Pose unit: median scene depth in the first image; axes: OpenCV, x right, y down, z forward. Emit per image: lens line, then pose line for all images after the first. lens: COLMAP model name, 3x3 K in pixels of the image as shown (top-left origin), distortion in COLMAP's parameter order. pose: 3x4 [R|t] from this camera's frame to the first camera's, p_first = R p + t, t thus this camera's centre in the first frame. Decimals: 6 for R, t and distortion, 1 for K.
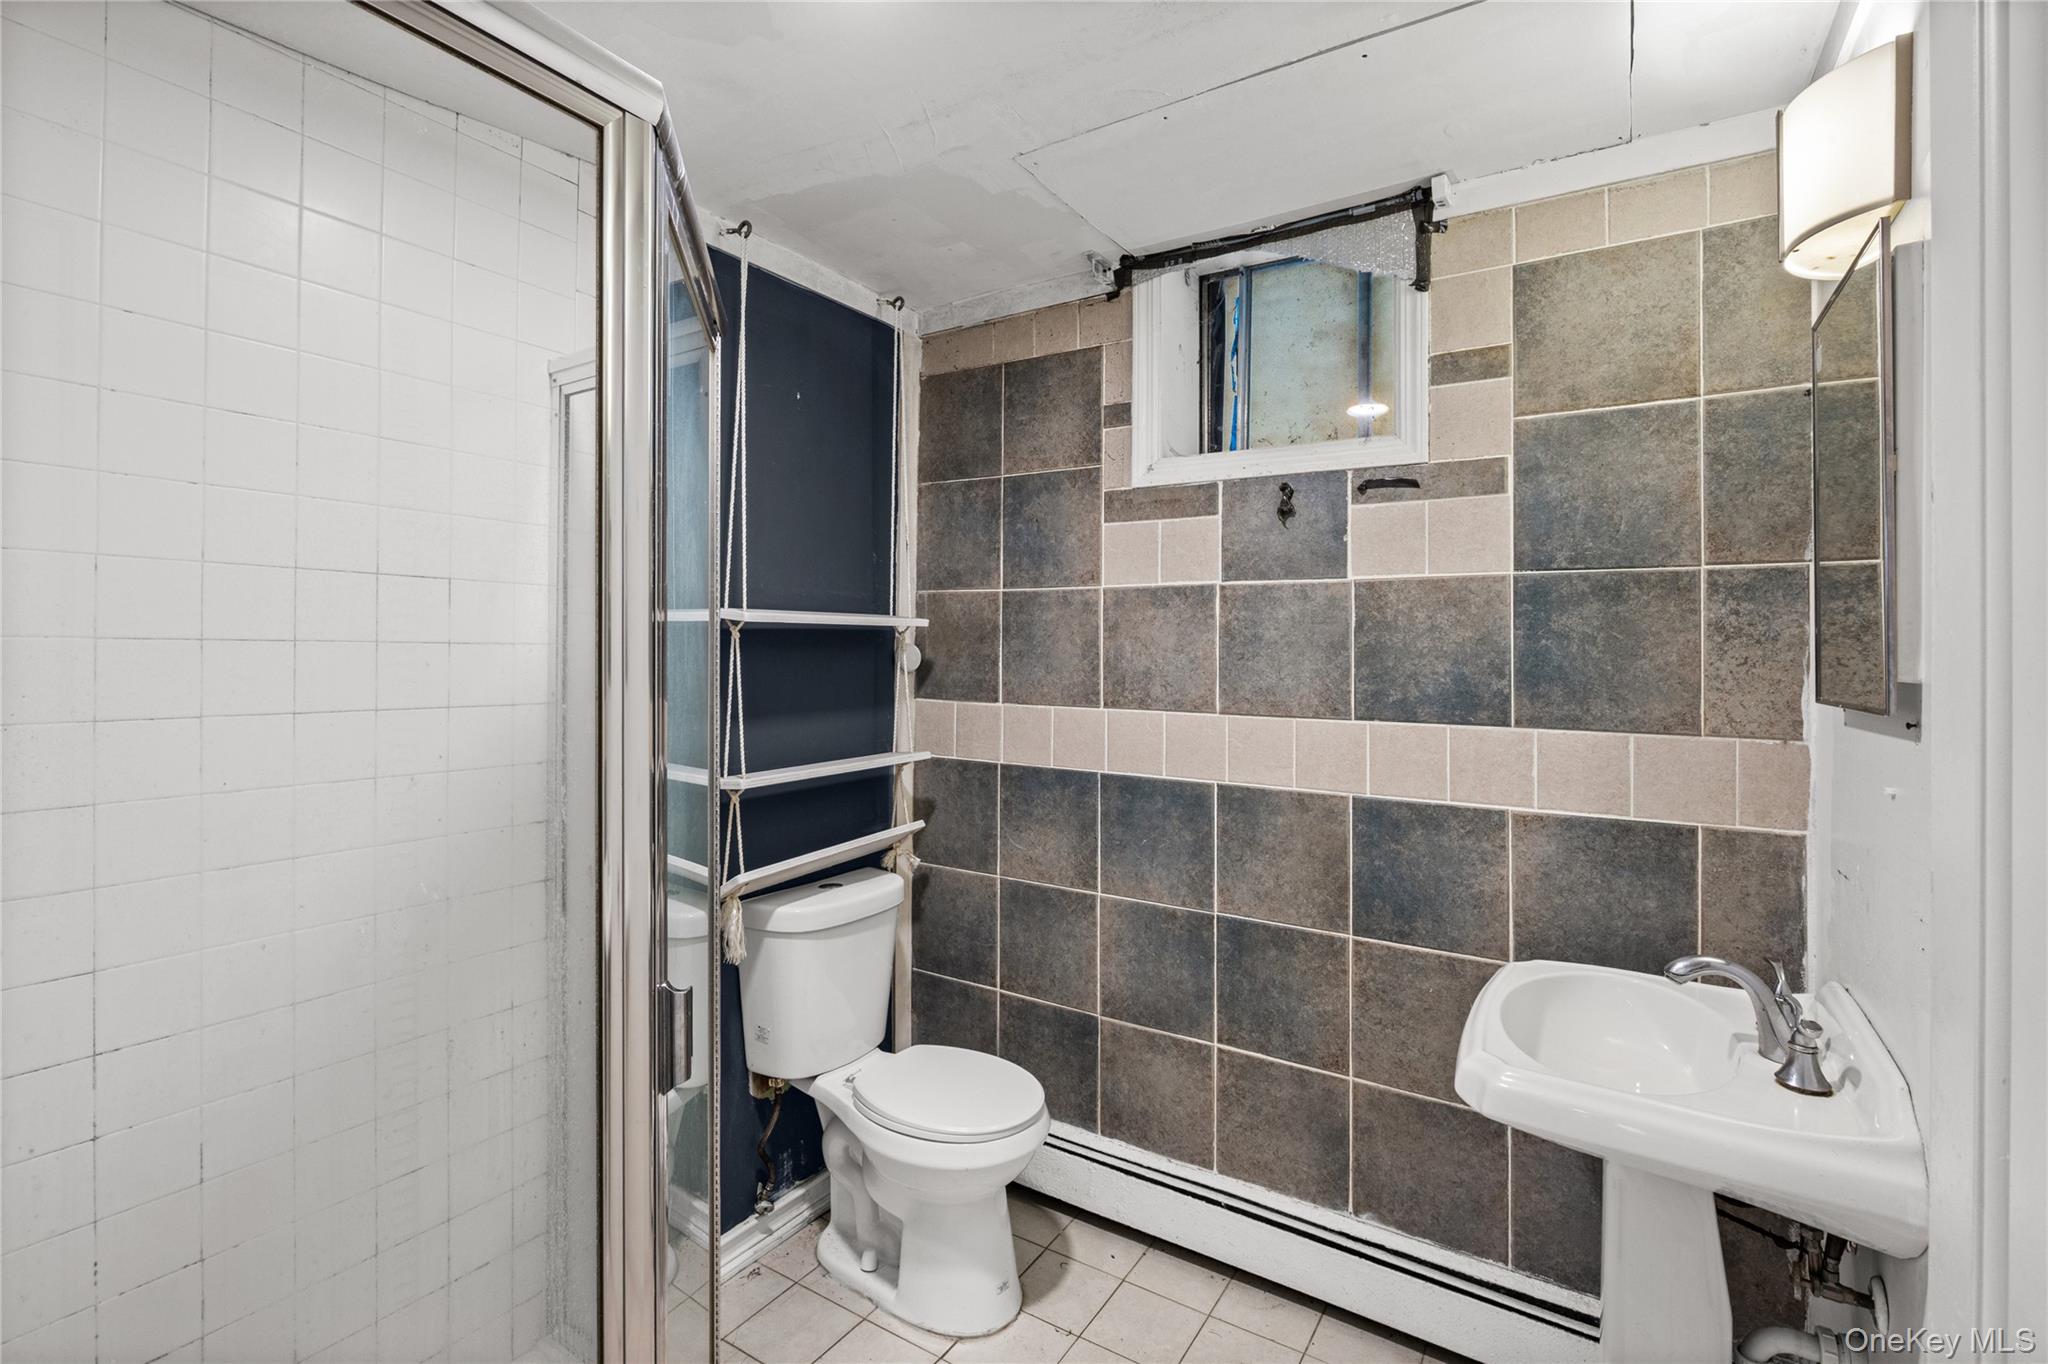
lens RADIAL K [[906.4, 0, 1024.6], [0, 906.4, 663.5], [0, 0, 1]] dist [-0.012580, 0.000343]
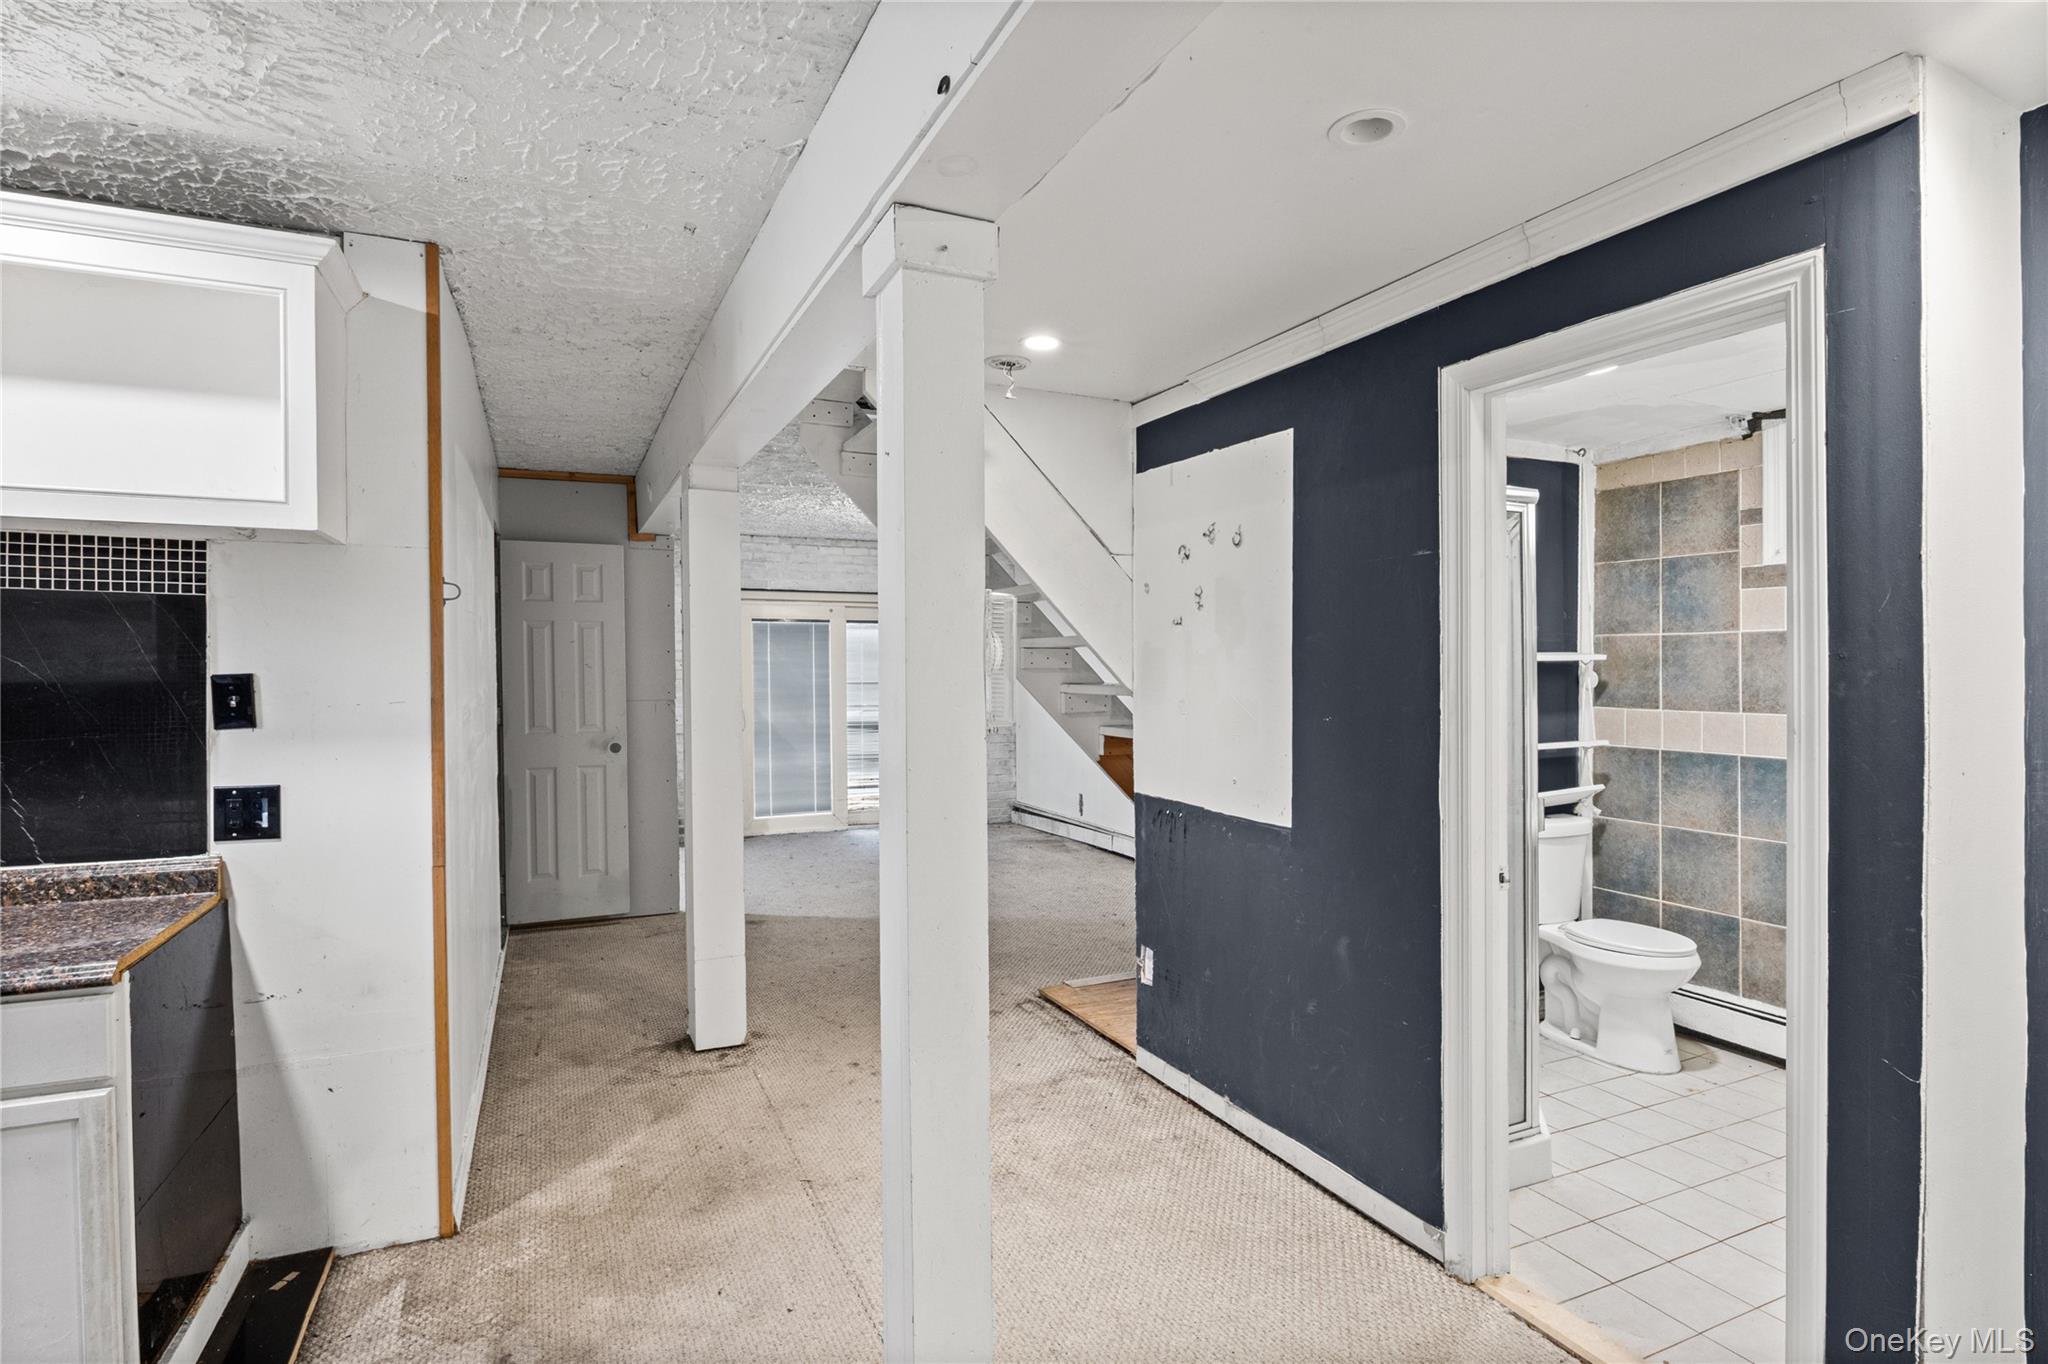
lens RADIAL K [[1032.0, 0, 1024.0], [0, 1032.0, 682.0], [0, 0, 1]] dist [-0.004390, -0.001056]
pose [[0.845191, -0.007878, -0.534407, -0.006162], [0.008589, 0.999962, -0.001157, -0.009236], [0.534396, -0.003612, 0.845227, -1.028227]]
